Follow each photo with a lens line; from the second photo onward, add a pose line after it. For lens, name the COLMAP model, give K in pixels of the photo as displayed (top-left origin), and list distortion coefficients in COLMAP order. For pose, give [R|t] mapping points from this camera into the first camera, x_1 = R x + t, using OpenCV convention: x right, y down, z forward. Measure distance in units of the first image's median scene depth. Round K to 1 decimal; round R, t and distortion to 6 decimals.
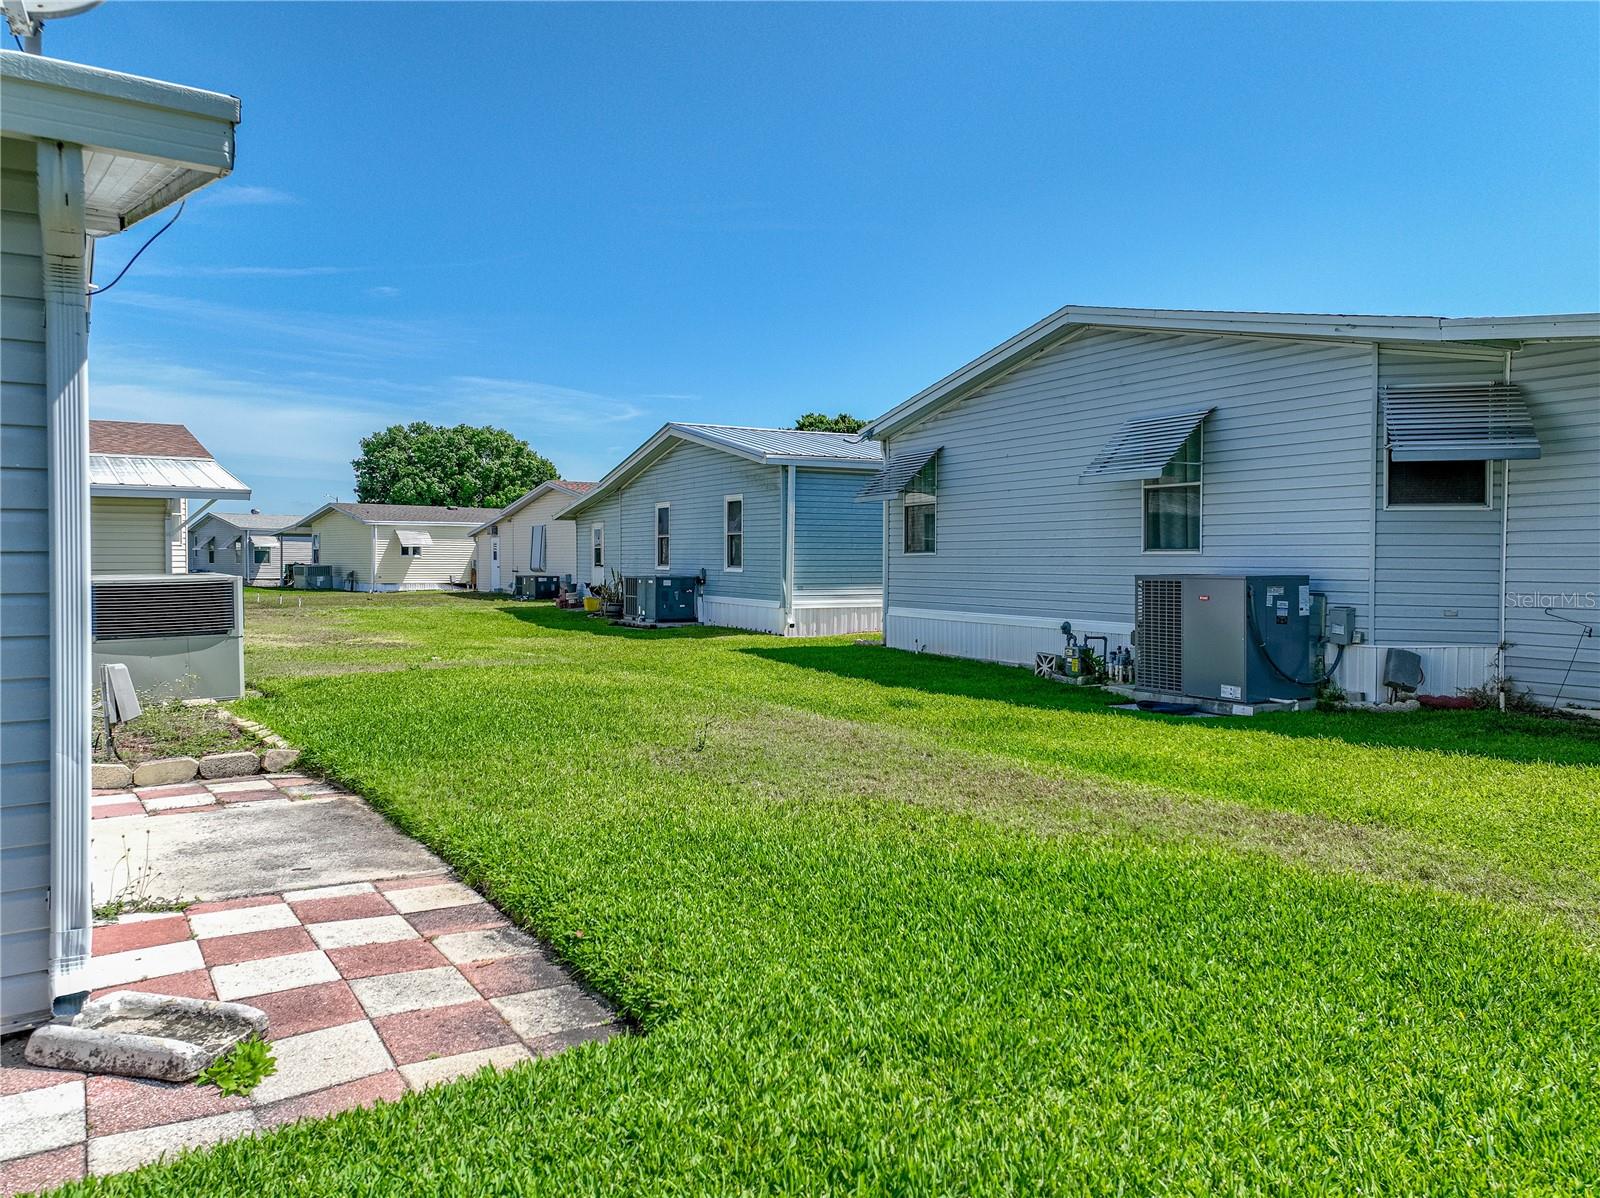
lens RADIAL K [[1173.7, 0, 792.0], [0, 1173.7, 577.3], [0, 0, 1]] dist [0.014792, 0.006814]
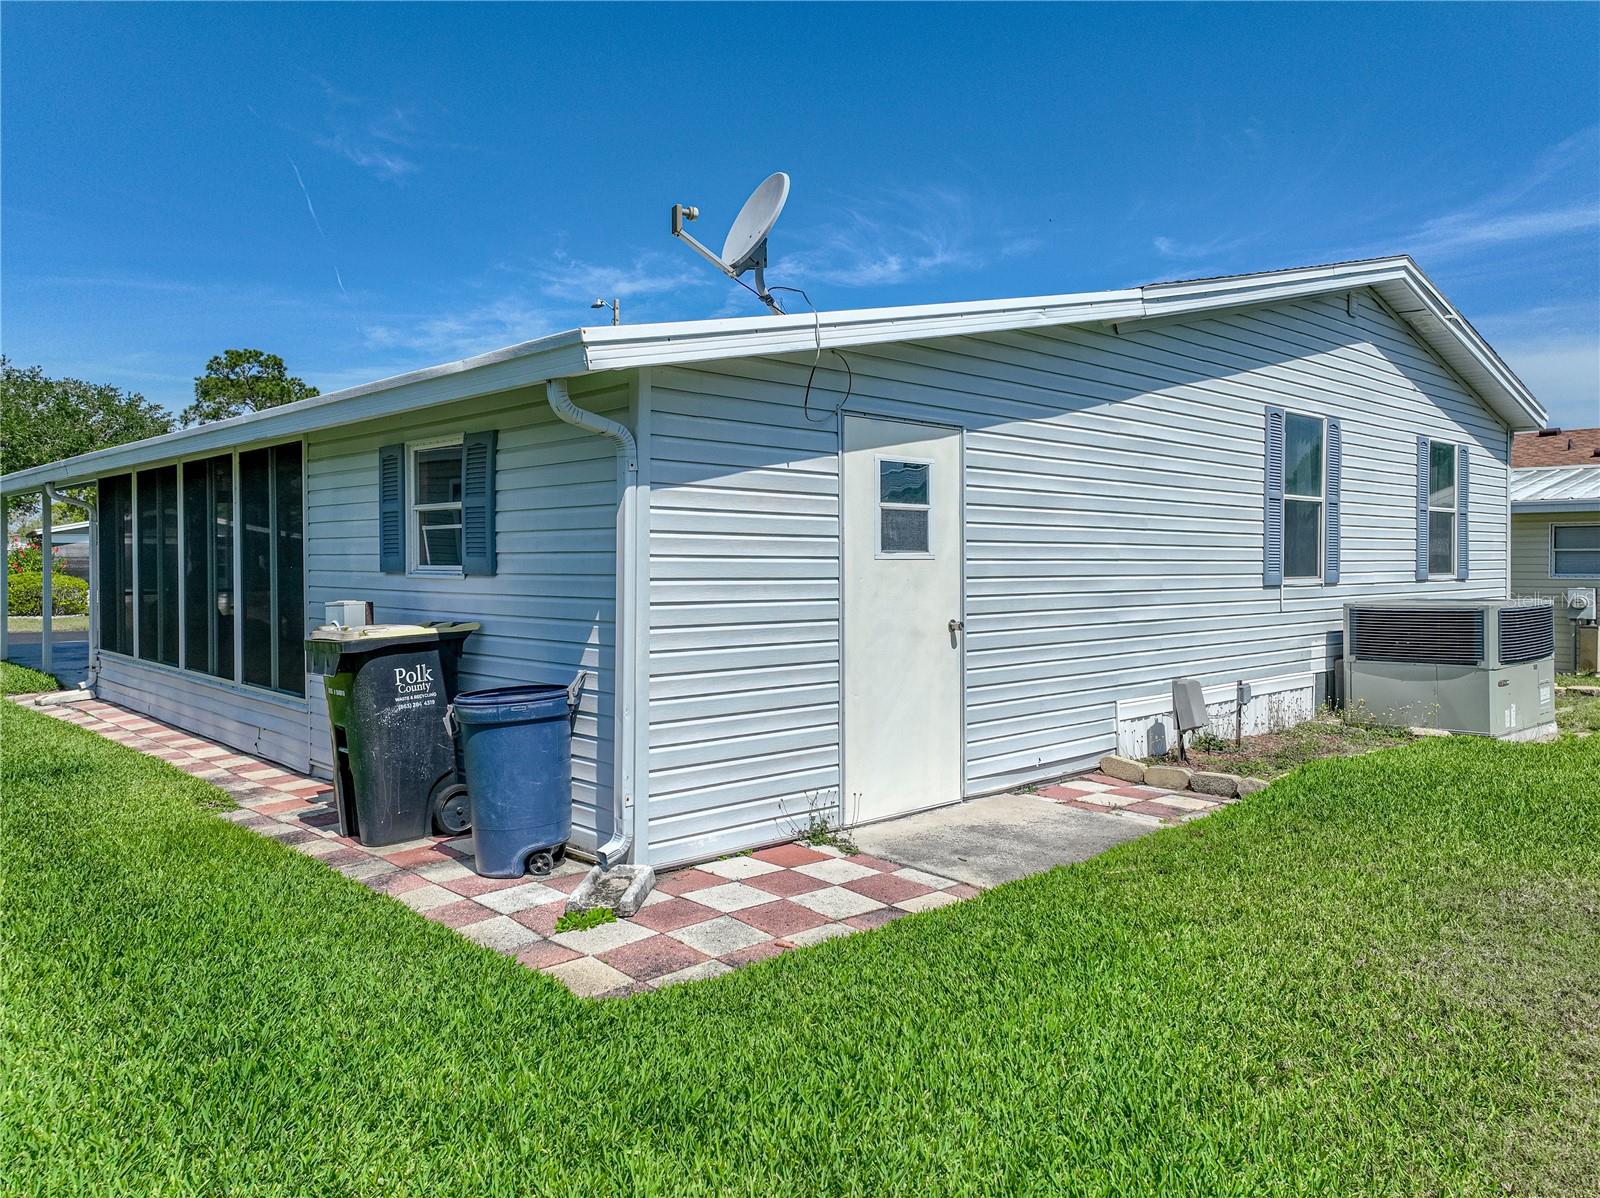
lens RADIAL K [[1153.6, 0, 796.5], [0, 1153.6, 583.0], [0, 0, 1]] dist [0.011795, 0.028769]
pose [[0.155567, 0.017210, -0.987675, 0.201739], [-0.016276, 0.999757, 0.014857, -0.013903], [0.987691, 0.013764, 0.155809, 0.182181]]
